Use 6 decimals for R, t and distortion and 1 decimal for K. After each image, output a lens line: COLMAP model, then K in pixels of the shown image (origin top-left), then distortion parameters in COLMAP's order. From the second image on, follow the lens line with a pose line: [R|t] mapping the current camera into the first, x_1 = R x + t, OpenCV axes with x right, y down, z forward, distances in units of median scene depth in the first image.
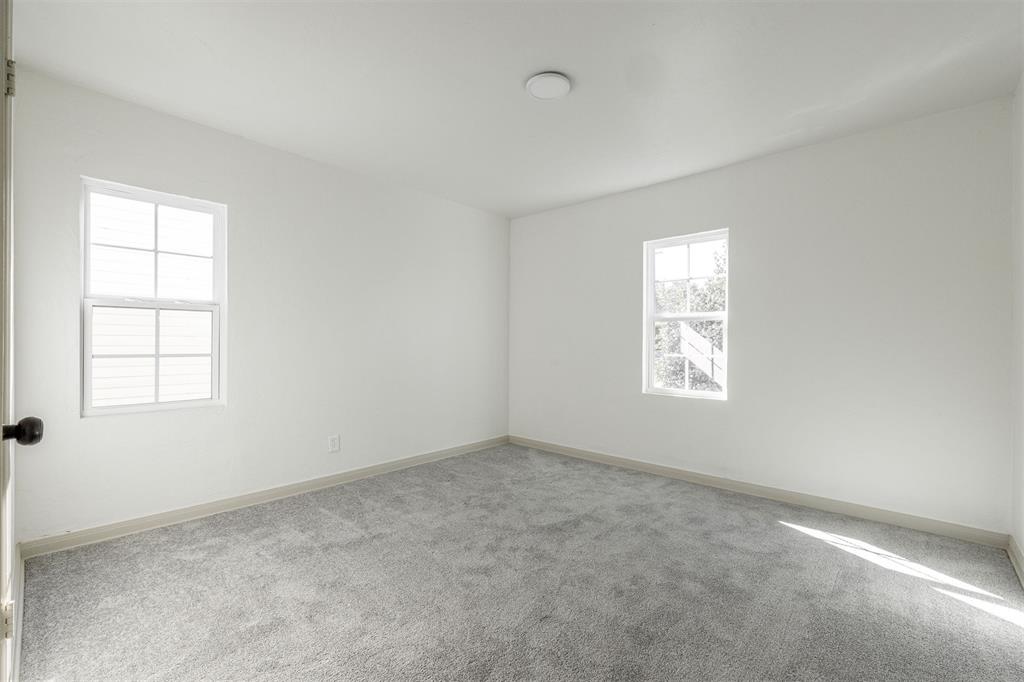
lens RADIAL K [[442.0, 0, 508.5], [0, 442.0, 337.5], [0, 0, 1]] dist [-0.001291, 0.001195]
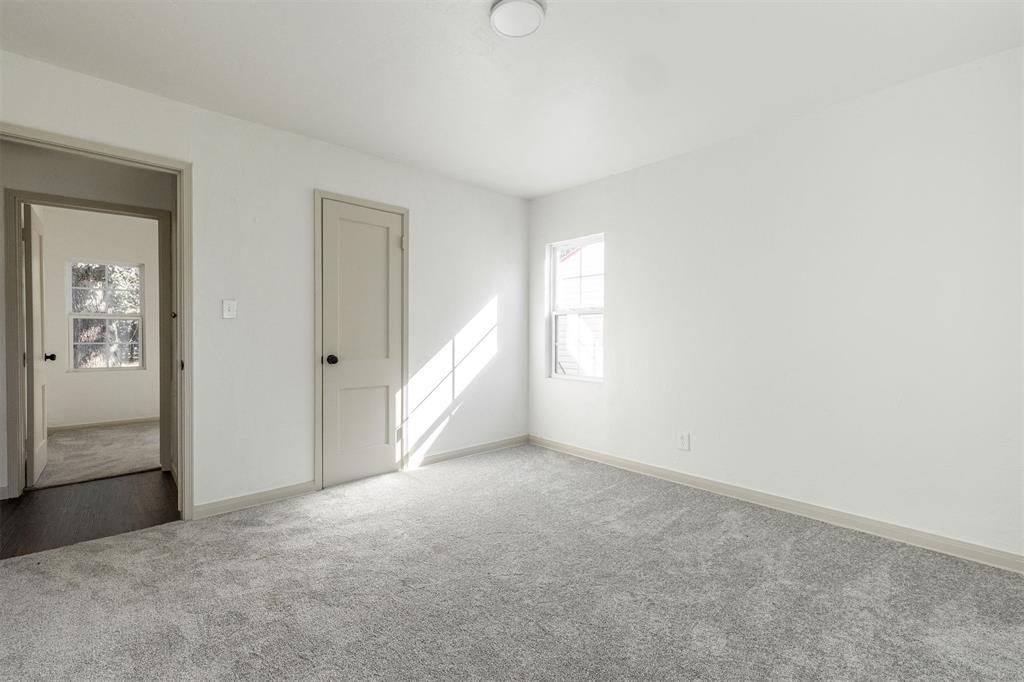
lens RADIAL K [[442.0, 0, 508.5], [0, 442.0, 337.5], [0, 0, 1]] dist [-0.001291, 0.001195]
pose [[-0.085159, 0.003761, -0.996360, 0.706333], [0.000799, 0.999993, 0.003706, 0.010175], [0.996367, -0.000480, -0.085161, 0.822734]]
